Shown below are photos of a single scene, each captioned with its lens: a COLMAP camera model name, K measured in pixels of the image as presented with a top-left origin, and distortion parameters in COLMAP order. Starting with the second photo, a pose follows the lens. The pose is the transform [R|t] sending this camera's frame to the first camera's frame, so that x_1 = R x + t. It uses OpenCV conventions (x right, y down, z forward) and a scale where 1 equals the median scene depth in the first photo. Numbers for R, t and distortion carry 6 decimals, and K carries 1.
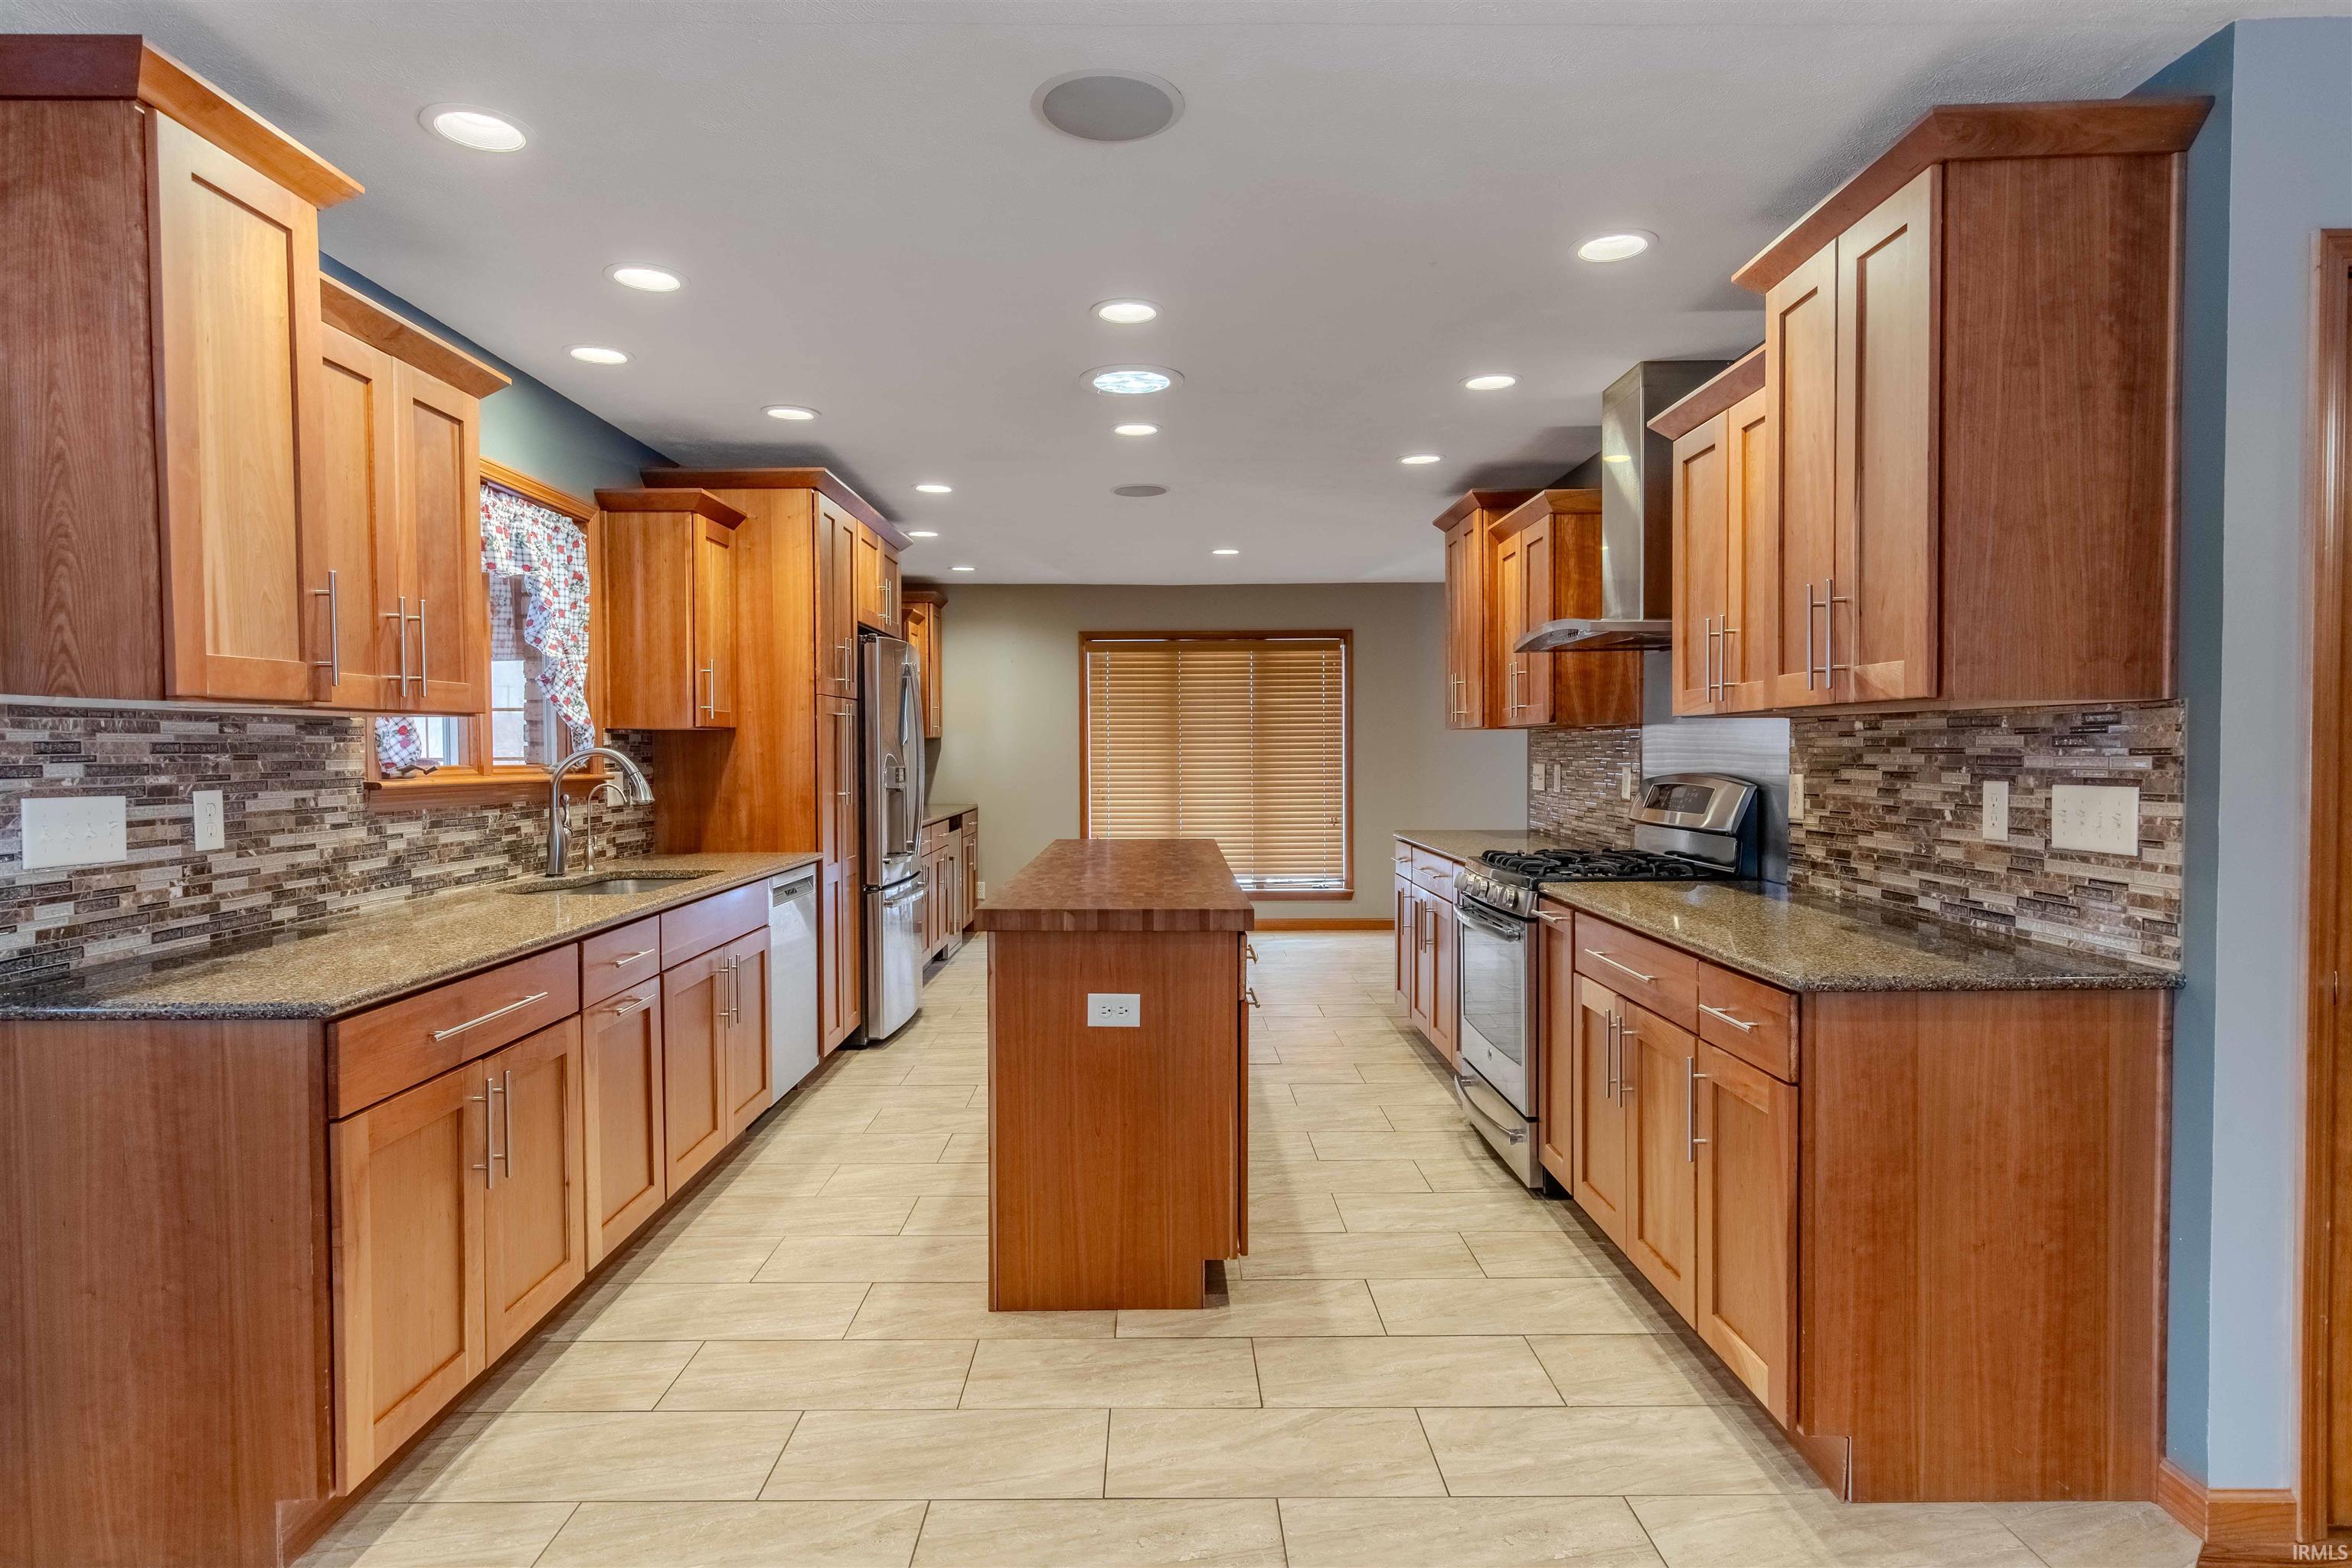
lens RADIAL K [[1299.3, 0, 1171.6], [0, 1299.3, 779.6], [0, 0, 1]] dist [0.006533, 0.000207]
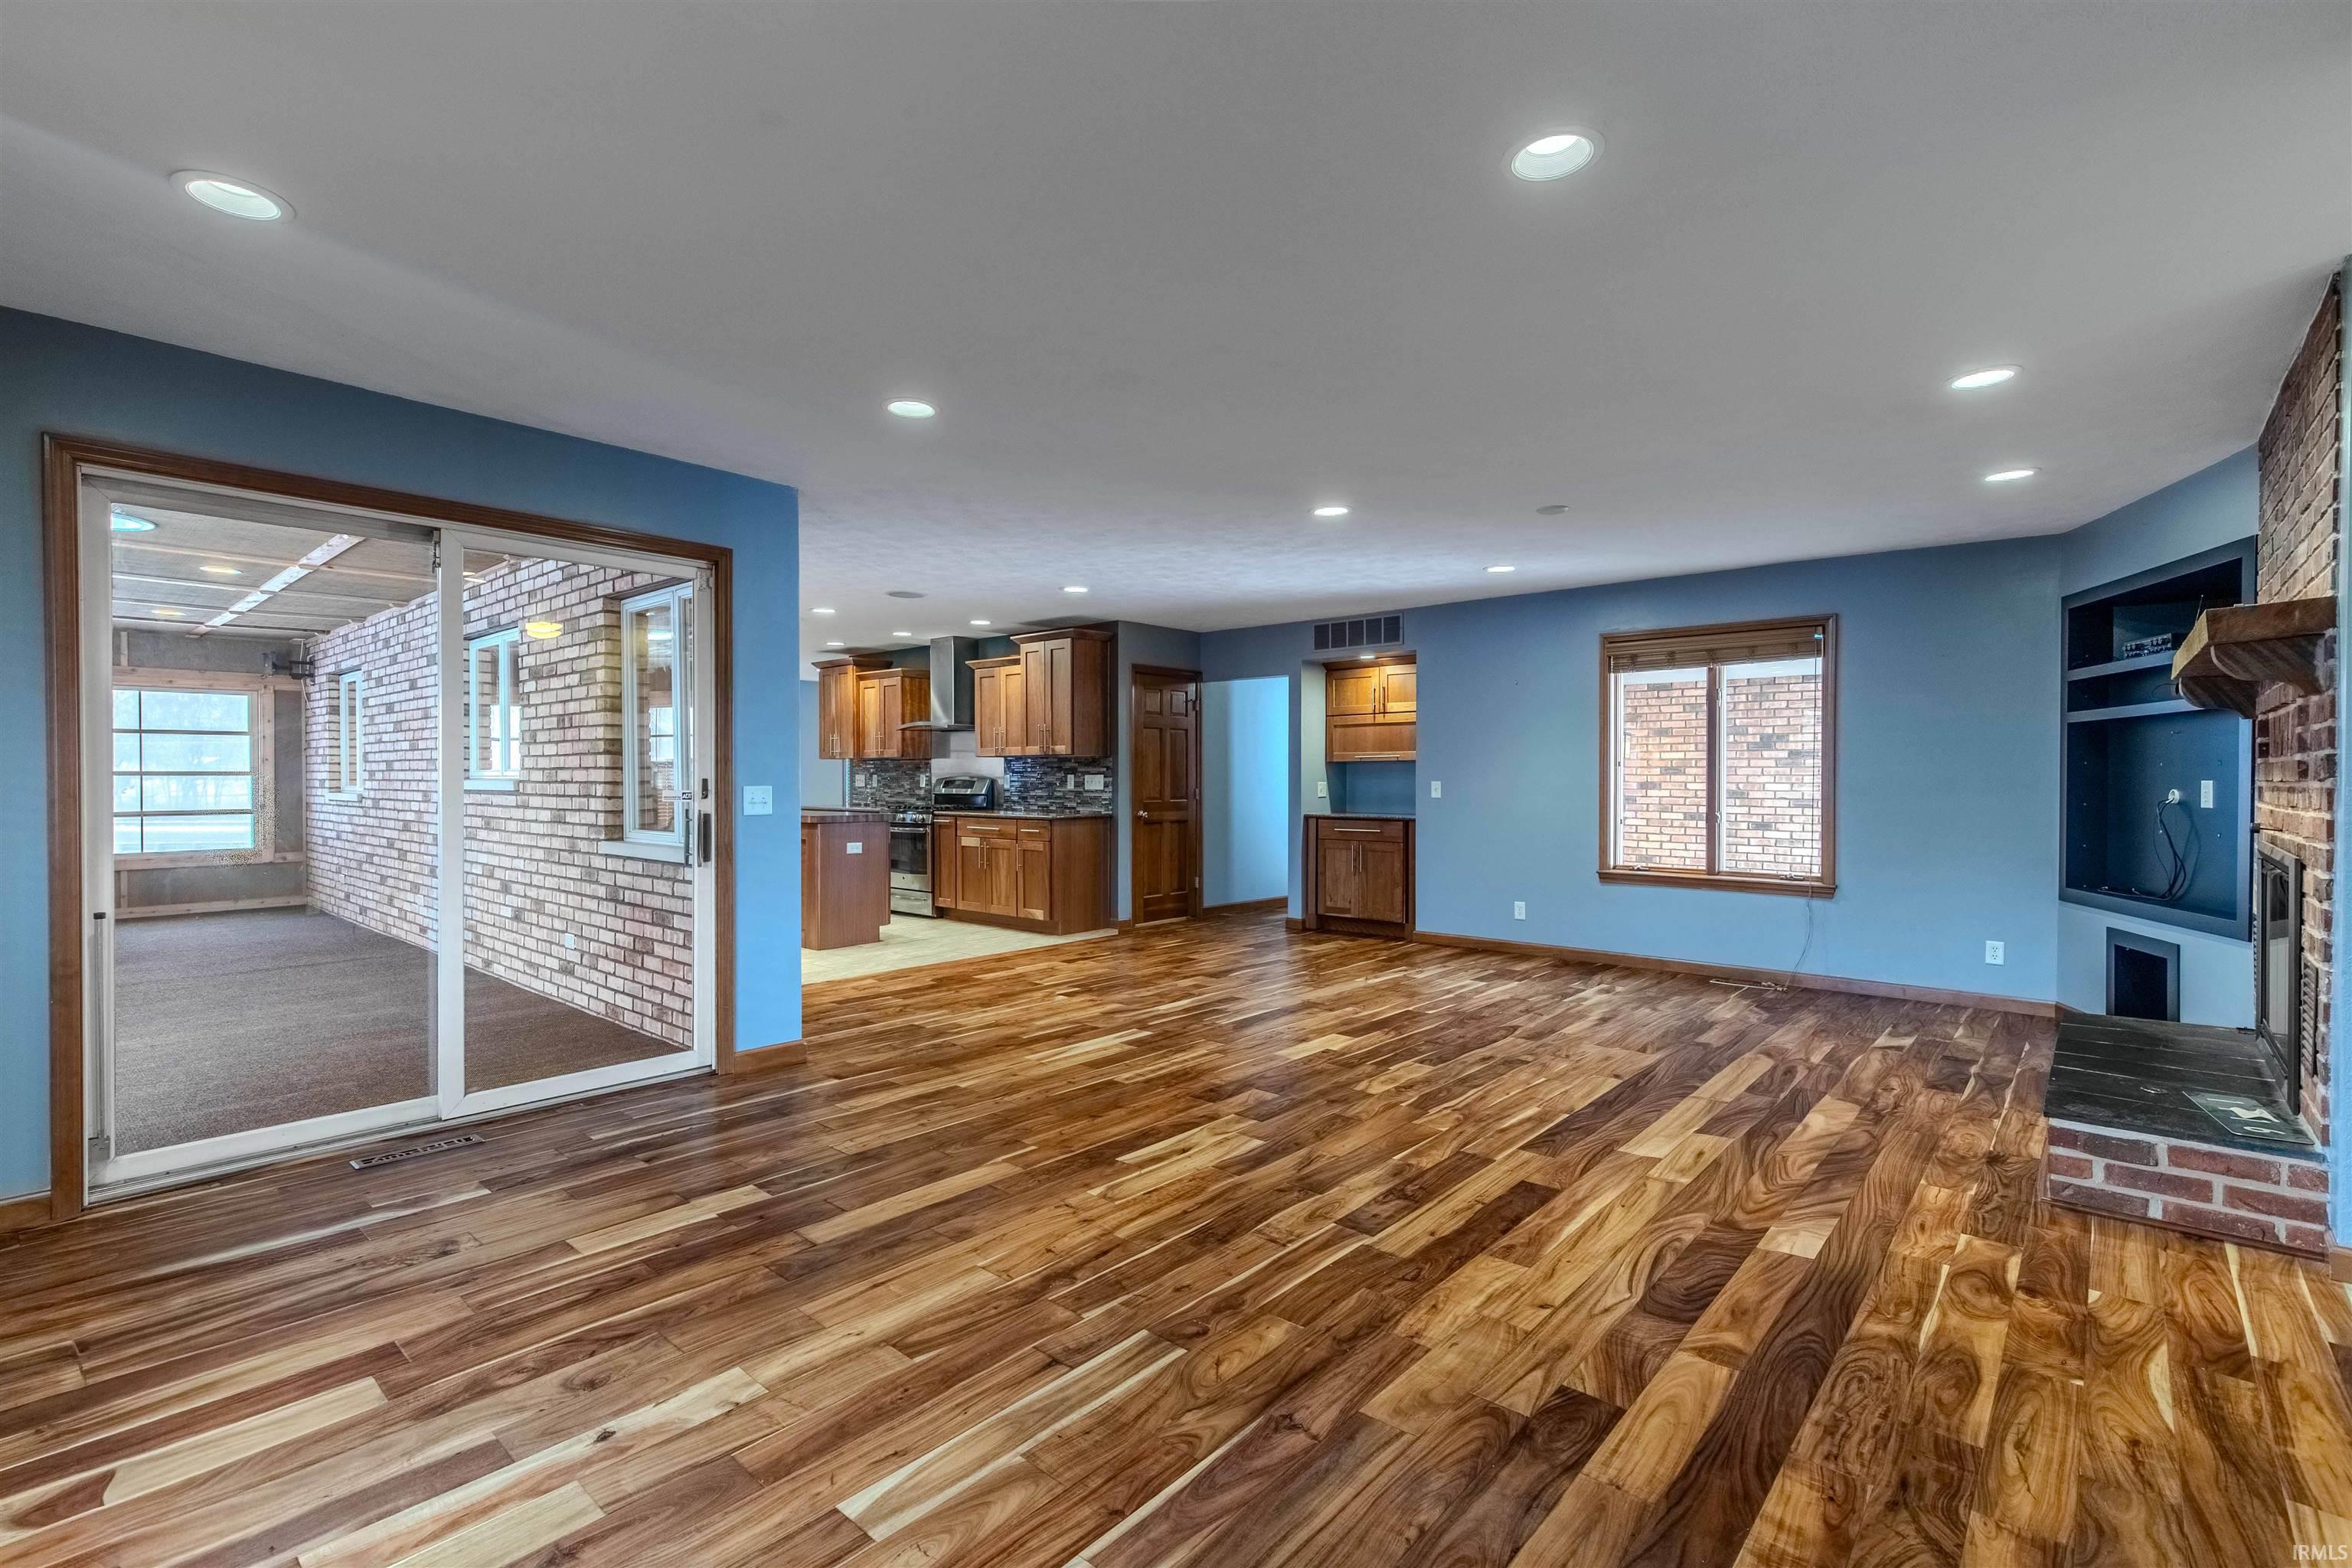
lens RADIAL K [[1056.4, 0, 1178.4], [0, 1056.4, 784.9], [0, 0, 1]] dist [0.000733, 0.000204]
pose [[0.671354, -0.003757, 0.741128, -1.530775], [0.015213, 0.999846, -0.008712, 0.065210], [-0.740981, 0.017123, 0.671308, -1.403540]]
